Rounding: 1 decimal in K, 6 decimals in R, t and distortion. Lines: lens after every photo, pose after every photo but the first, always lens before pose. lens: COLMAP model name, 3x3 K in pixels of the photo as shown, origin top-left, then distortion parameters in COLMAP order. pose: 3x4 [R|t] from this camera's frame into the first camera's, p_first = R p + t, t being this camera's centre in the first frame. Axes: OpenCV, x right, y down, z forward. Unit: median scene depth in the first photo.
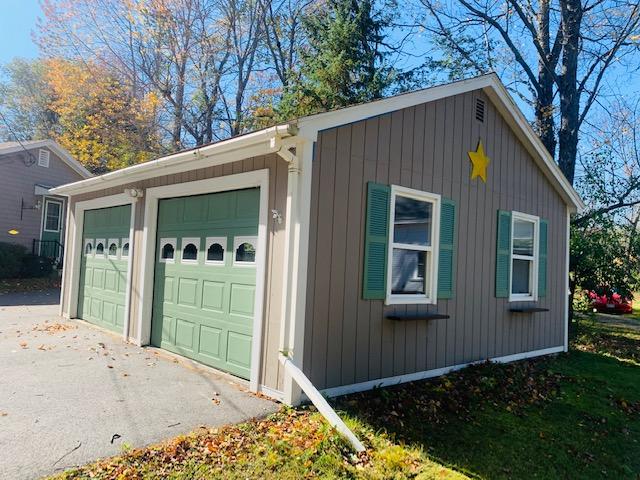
lens RADIAL K [[489.4, 0, 320.0], [0, 489.4, 240.0], [0, 0, 1]] dist [0.089472, -0.137403]
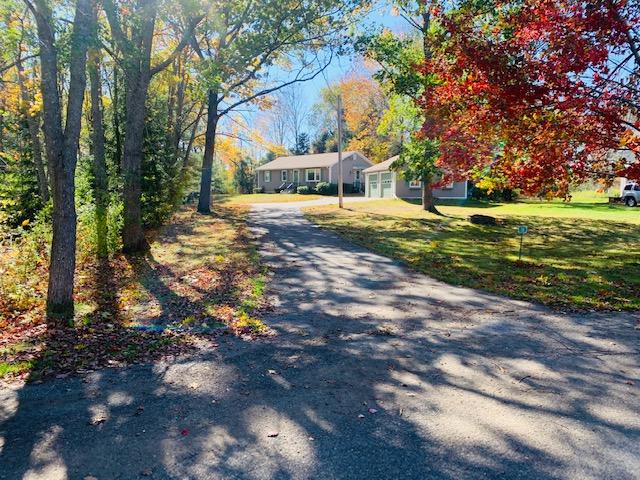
lens RADIAL K [[489.4, 0, 320.0], [0, 489.4, 240.0], [0, 0, 1]] dist [0.089472, -0.137403]
pose [[0.872437, -0.000336, -0.488727, 2.099503], [0.065727, 0.990996, 0.116650, -0.040230], [0.484287, -0.133892, 0.864603, -5.031446]]
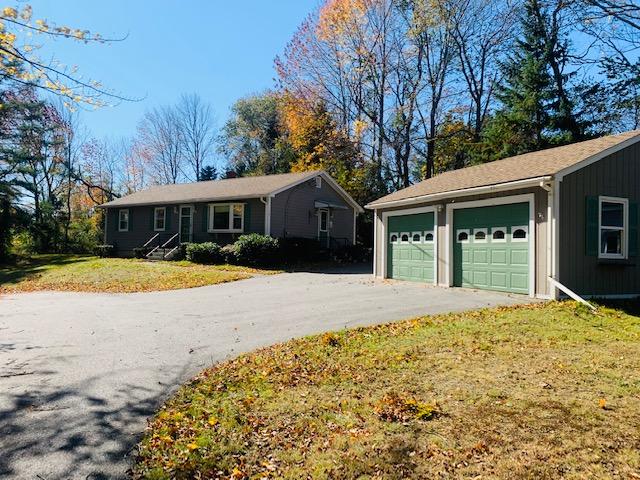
lens RADIAL K [[489.4, 0, 320.0], [0, 489.4, 240.0], [0, 0, 1]] dist [0.089472, -0.137403]
pose [[0.949563, -0.039100, -0.311130, -0.254640], [0.043102, 0.999053, 0.005993, 0.001282], [0.310601, -0.019101, 0.950349, -1.031491]]
